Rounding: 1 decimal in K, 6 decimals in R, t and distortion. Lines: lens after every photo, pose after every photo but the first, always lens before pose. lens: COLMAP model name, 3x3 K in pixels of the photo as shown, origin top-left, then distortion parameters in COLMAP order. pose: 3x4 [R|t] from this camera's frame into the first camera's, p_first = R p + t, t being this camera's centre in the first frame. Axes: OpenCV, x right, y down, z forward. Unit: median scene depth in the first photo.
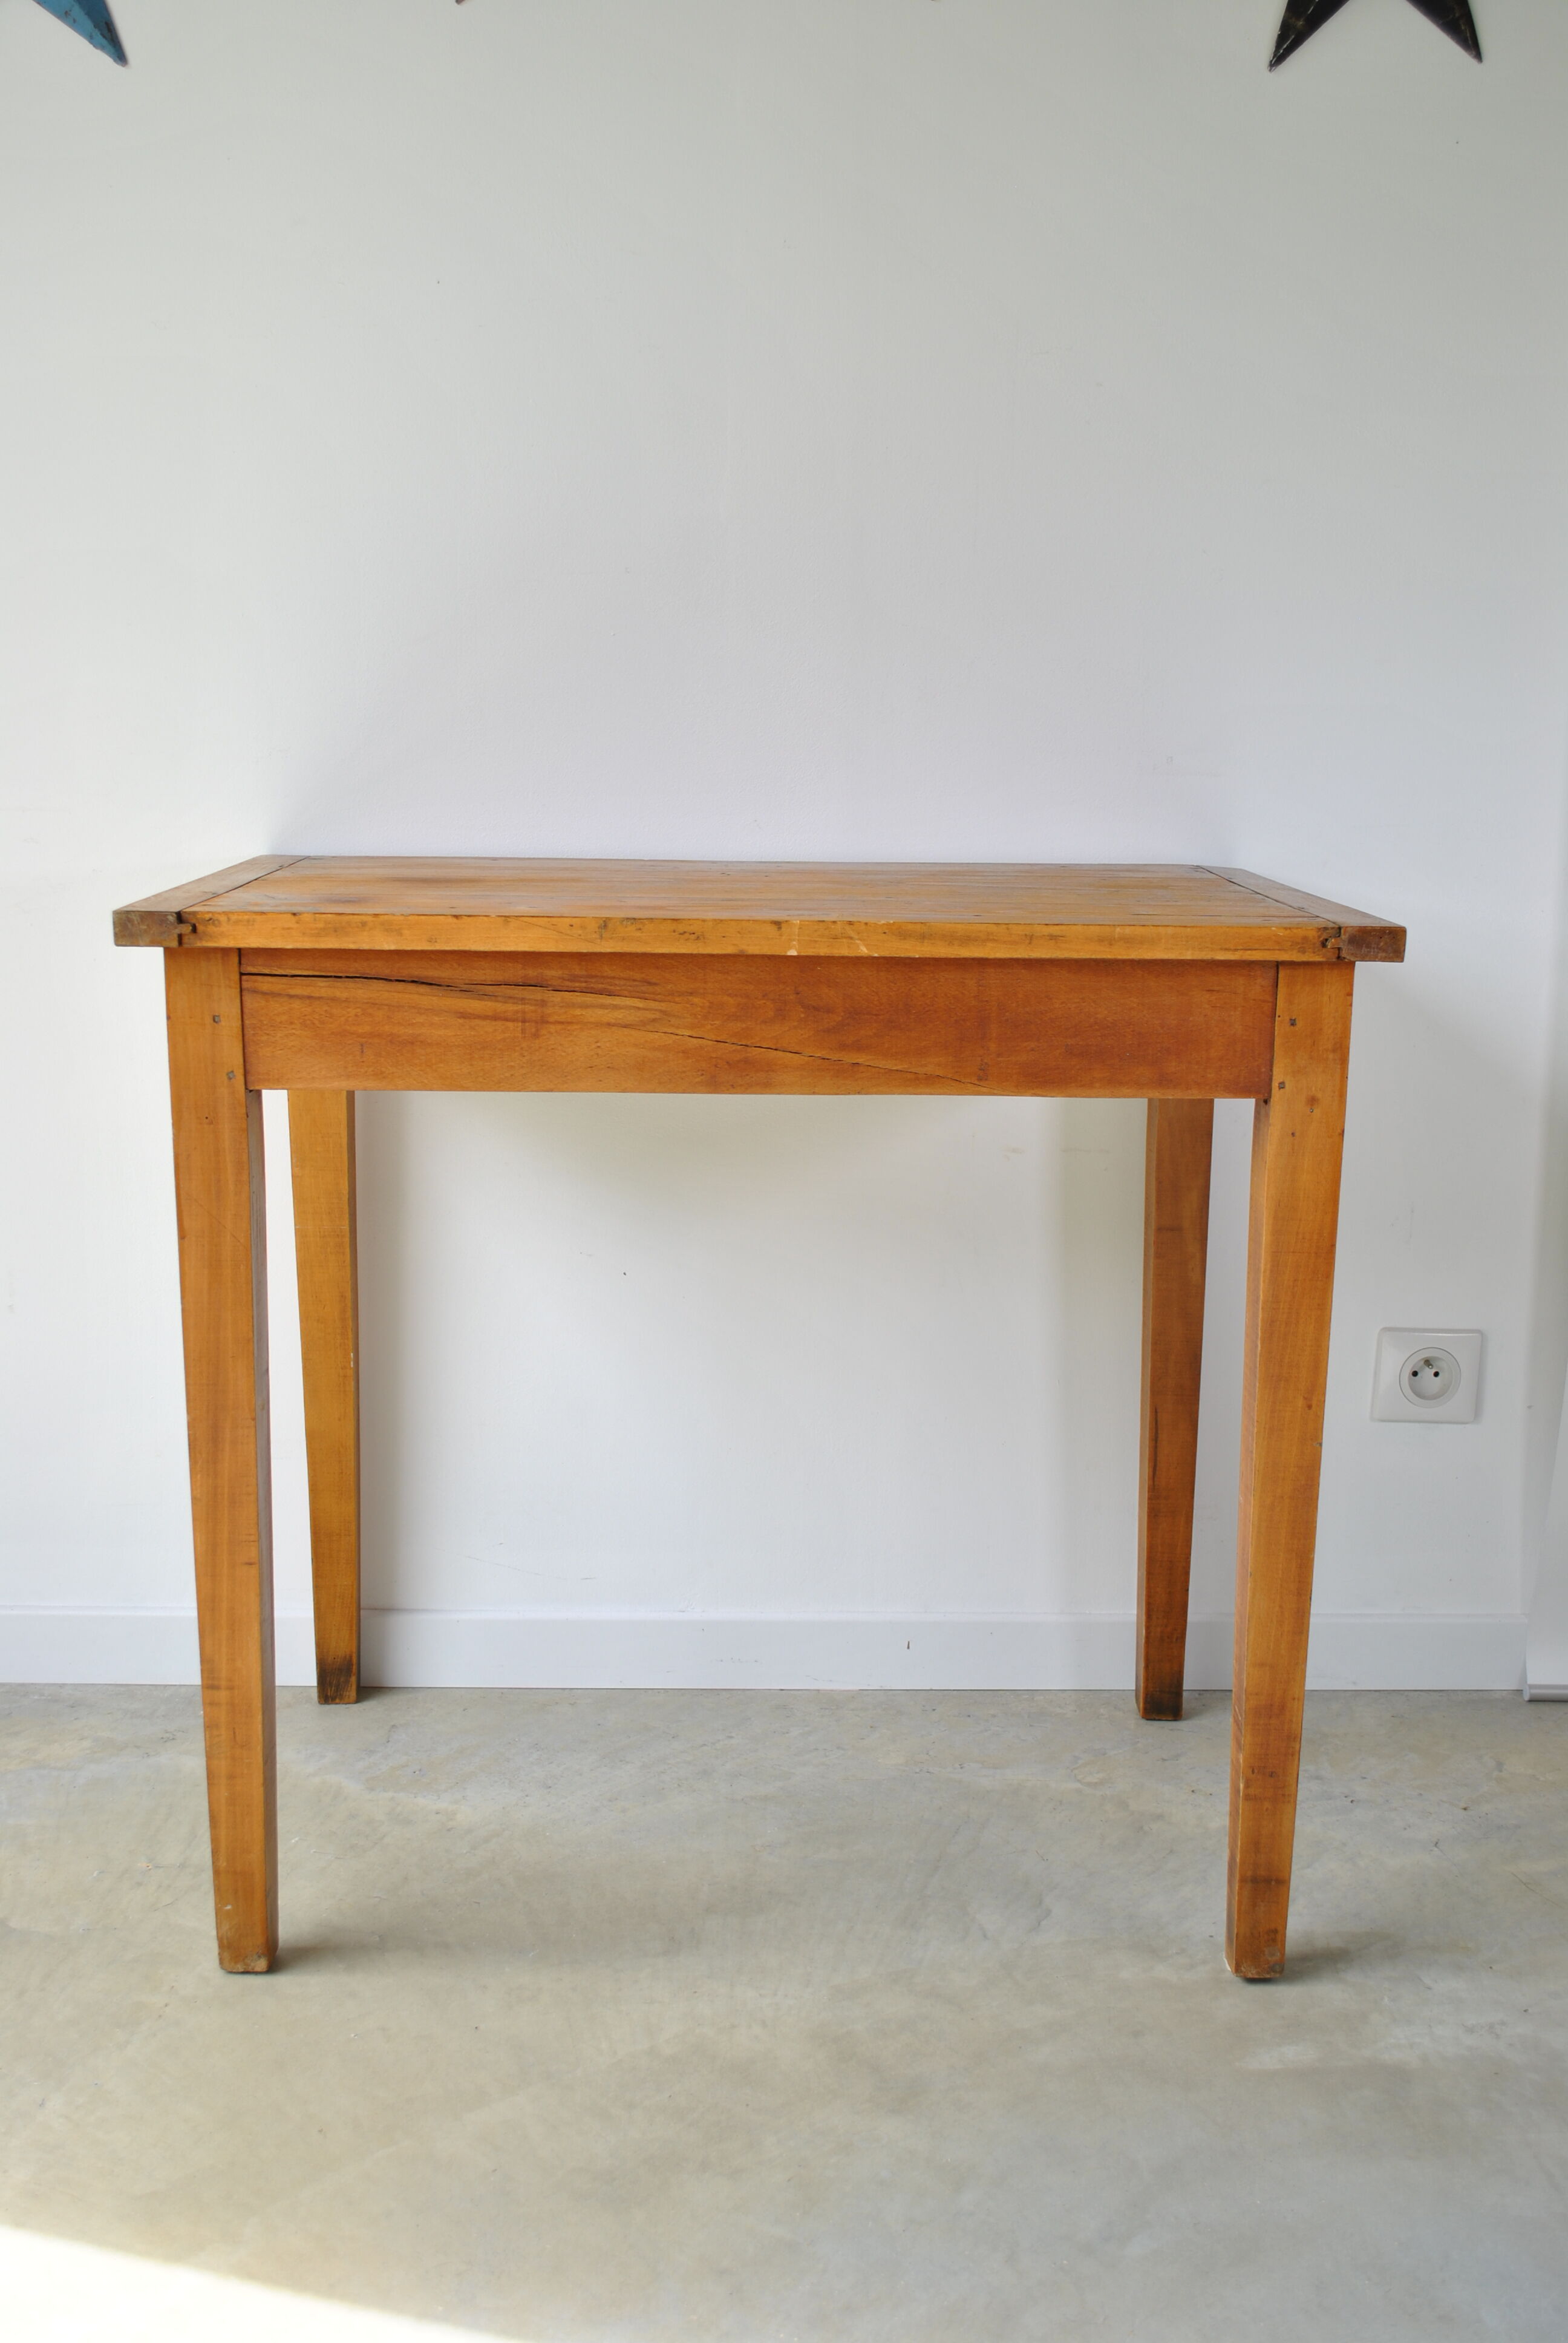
lens RADIAL K [[2373.8, 0, 754.9], [0, 2373.8, 1128.8], [0, 0, 1]] dist [-0.047970, 0.000000]
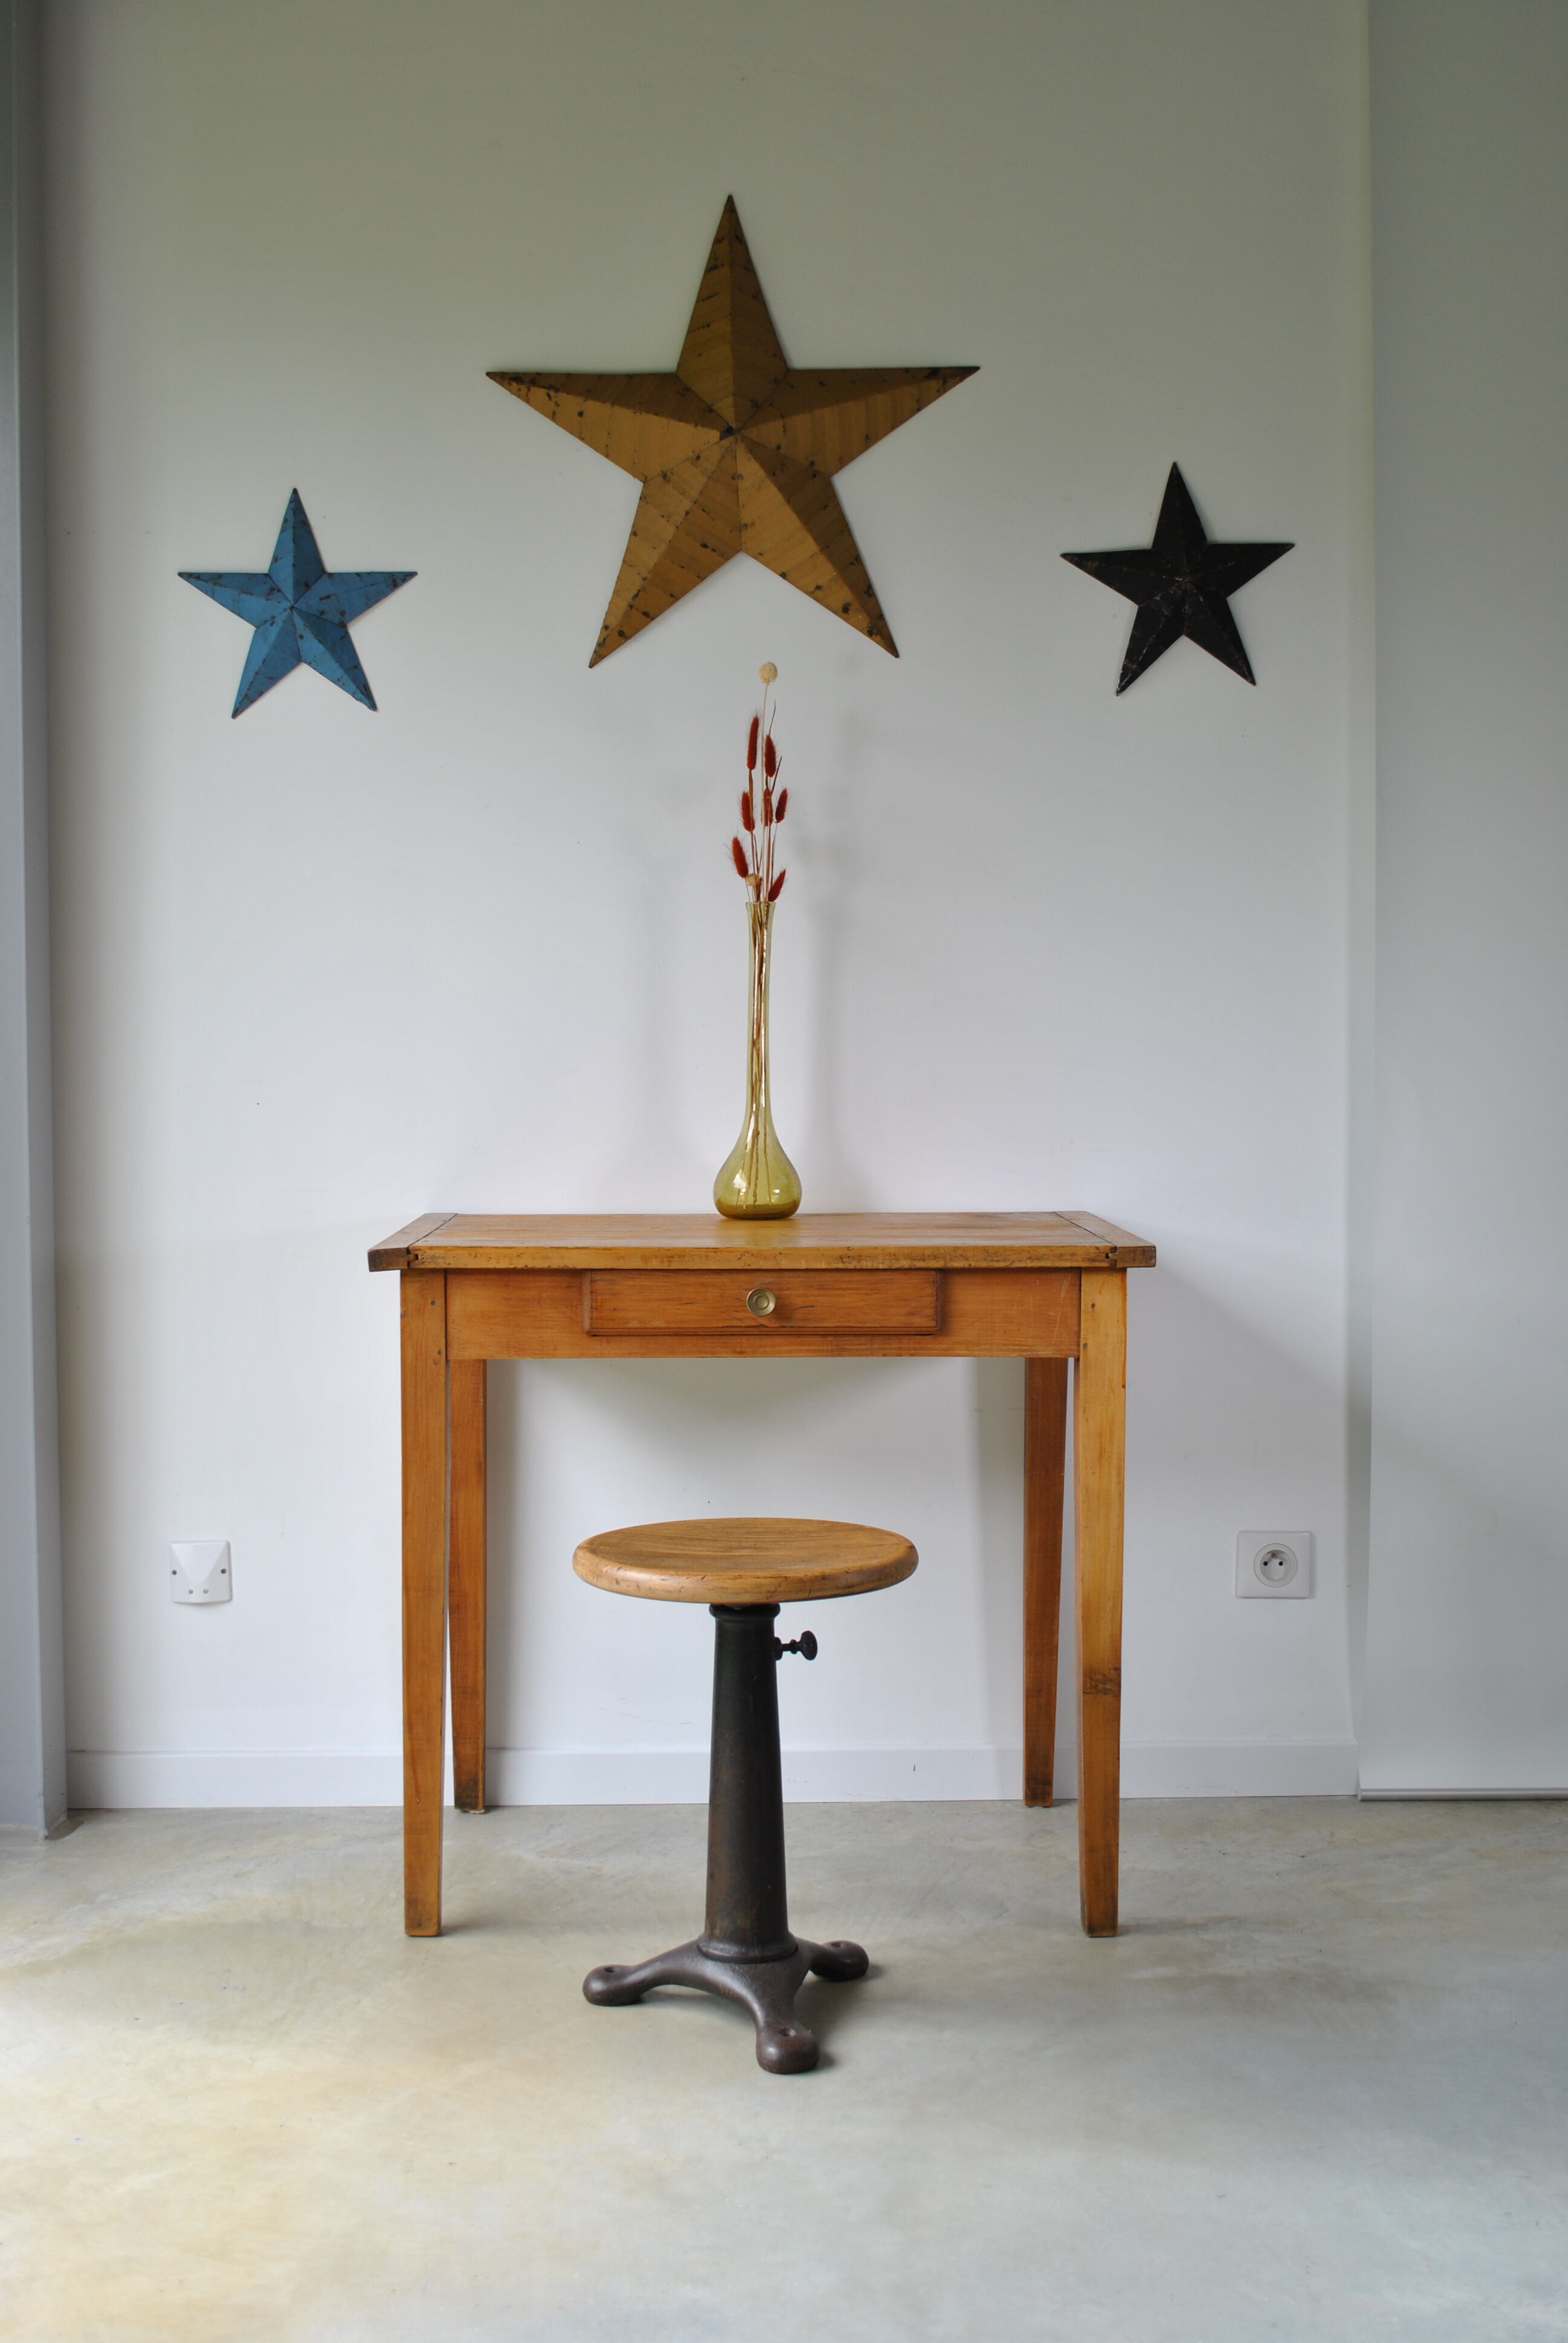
lens RADIAL K [[2304.4, 0, 743.0], [0, 2304.4, 1198.0], [0, 0, 1]] dist [-0.070565, 0.000000]
pose [[0.999614, -0.021240, -0.017884, 0.029092], [0.018503, 0.989794, -0.141301, 0.085535], [0.020703, 0.140916, 0.989805, -0.471053]]
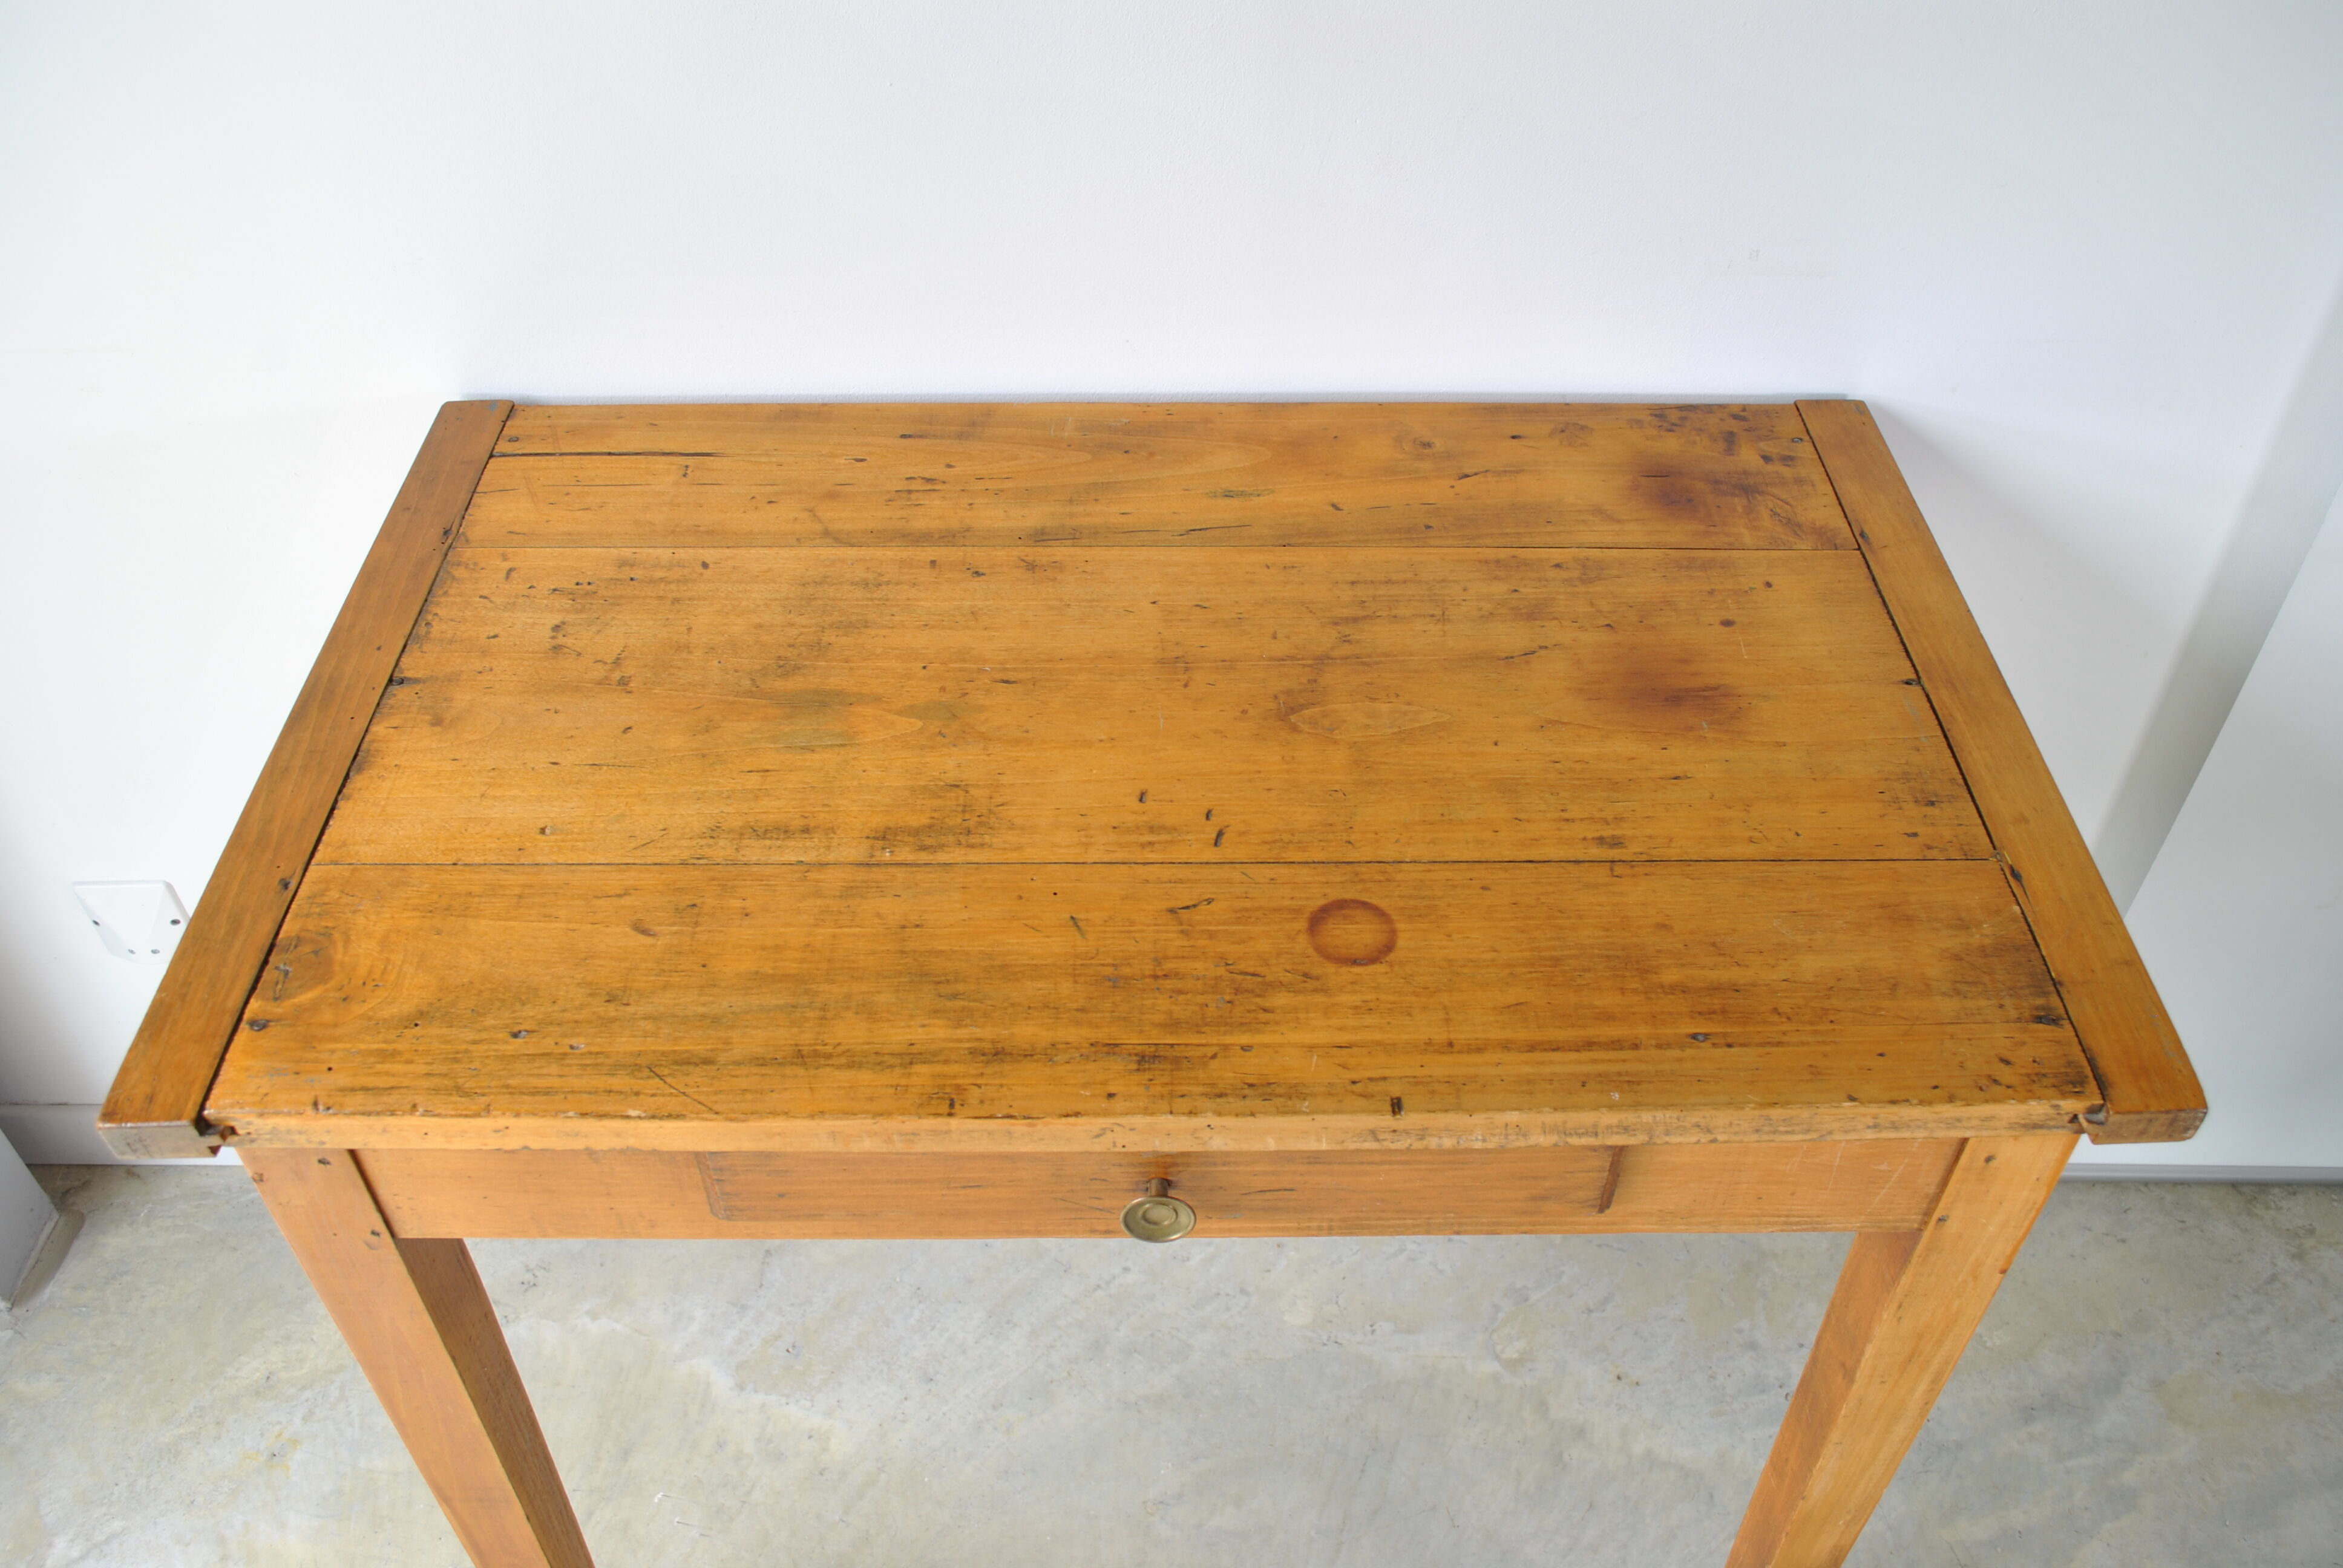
lens RADIAL K [[1903.1, 0, 1188.5], [0, 1903.1, 776.4], [0, 0, 1]] dist [-0.080671, -0.008451]
pose [[0.999910, -0.001628, -0.013291, 0.027224], [0.008406, 0.848949, 0.528408, -0.336822], [0.010424, -0.528472, 0.848887, 0.524617]]
